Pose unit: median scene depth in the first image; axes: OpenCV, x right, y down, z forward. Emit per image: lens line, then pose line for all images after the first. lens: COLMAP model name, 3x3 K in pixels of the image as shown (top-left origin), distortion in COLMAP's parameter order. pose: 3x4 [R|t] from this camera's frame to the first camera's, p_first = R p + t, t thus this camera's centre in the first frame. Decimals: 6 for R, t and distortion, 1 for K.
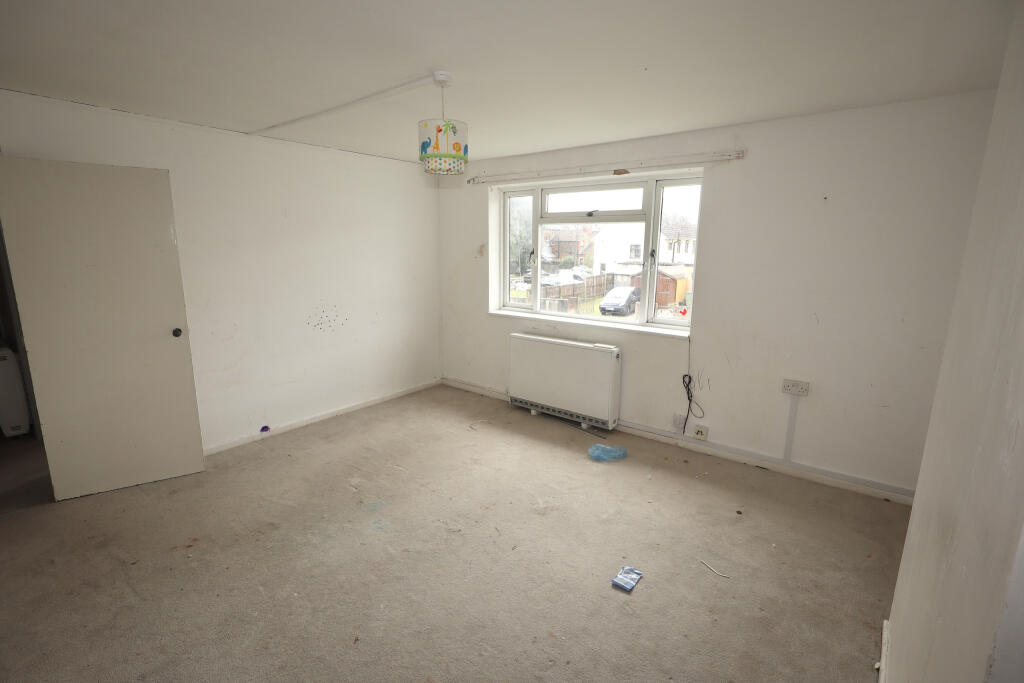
lens RADIAL K [[482.3, 0, 512.0], [0, 482.3, 341.5], [0, 0, 1]] dist [-0.000001, 0.000053]
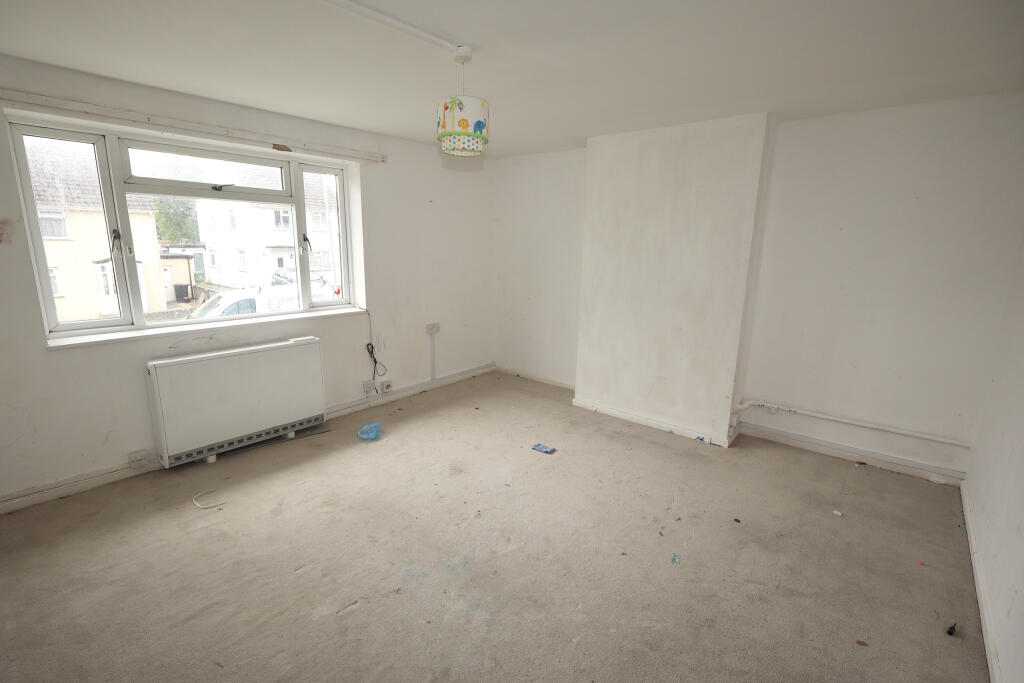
lens RADIAL K [[482.3, 0, 512.0], [0, 482.3, 341.5], [0, 0, 1]] dist [-0.000001, 0.000053]
pose [[0.020995, -0.211380, 0.977179, -0.728842], [0.179113, 0.962376, 0.204329, -0.105981], [-0.983604, 0.170736, 0.058066, 0.574818]]
